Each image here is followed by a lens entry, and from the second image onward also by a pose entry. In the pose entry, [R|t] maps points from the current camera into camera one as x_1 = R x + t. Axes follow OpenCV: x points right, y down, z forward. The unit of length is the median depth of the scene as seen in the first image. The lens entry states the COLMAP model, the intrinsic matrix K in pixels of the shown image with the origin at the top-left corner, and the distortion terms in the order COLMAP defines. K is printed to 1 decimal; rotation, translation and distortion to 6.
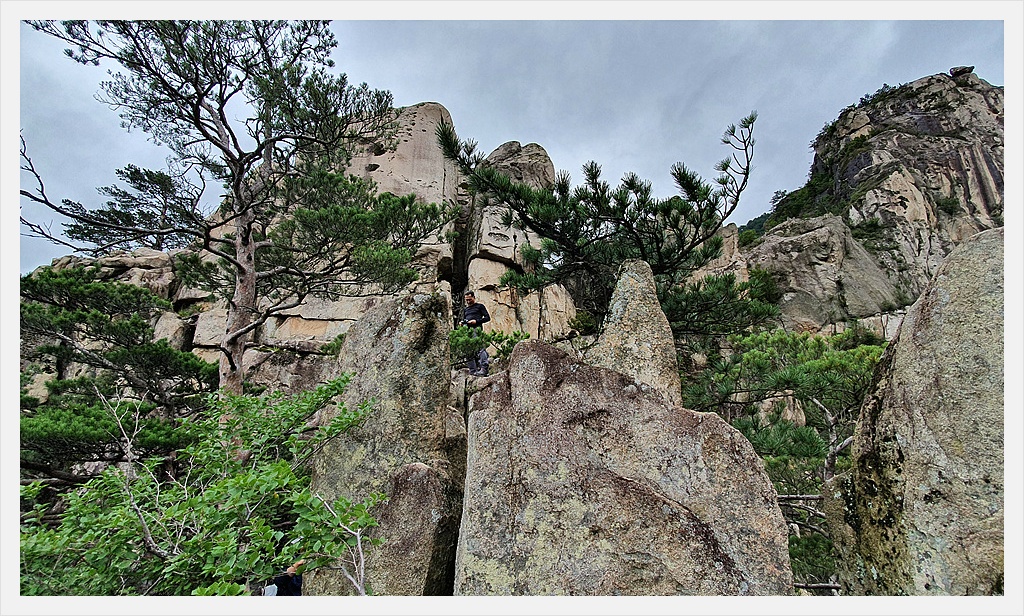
lens RADIAL K [[392.8, 0, 511.2], [0, 392.8, 323.9], [0, 0, 1]] dist [-0.033150, -0.000849]
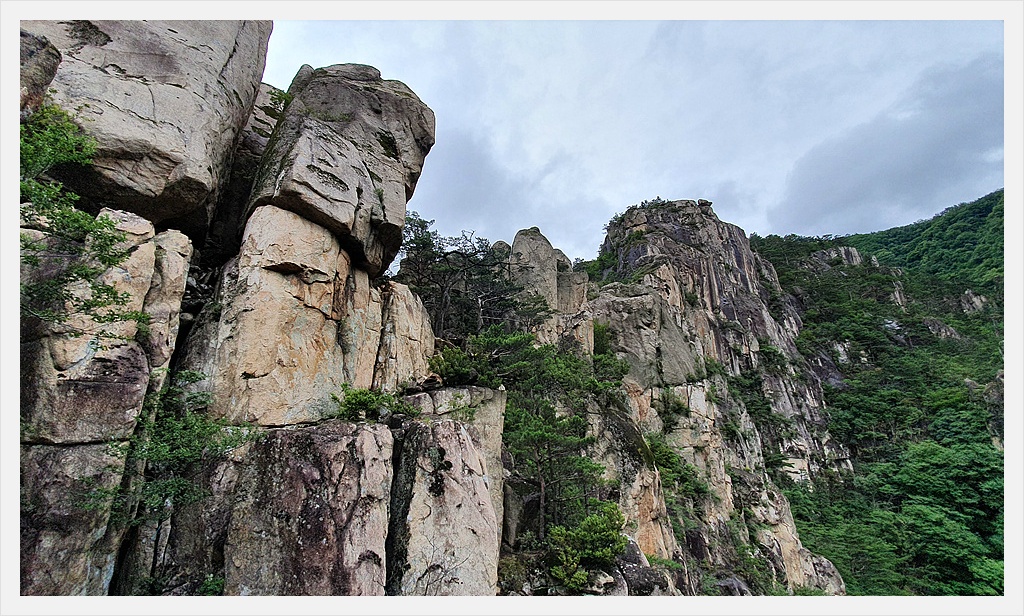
lens RADIAL K [[394.9, 0, 503.5], [0, 394.9, 319.2], [0, 0, 1]] dist [-0.006346, -0.004195]
pose [[0.870951, 0.177475, 0.458200, -0.018956], [-0.141526, 0.983583, -0.111959, -0.008379], [-0.470548, 0.032663, 0.881770, 0.235193]]
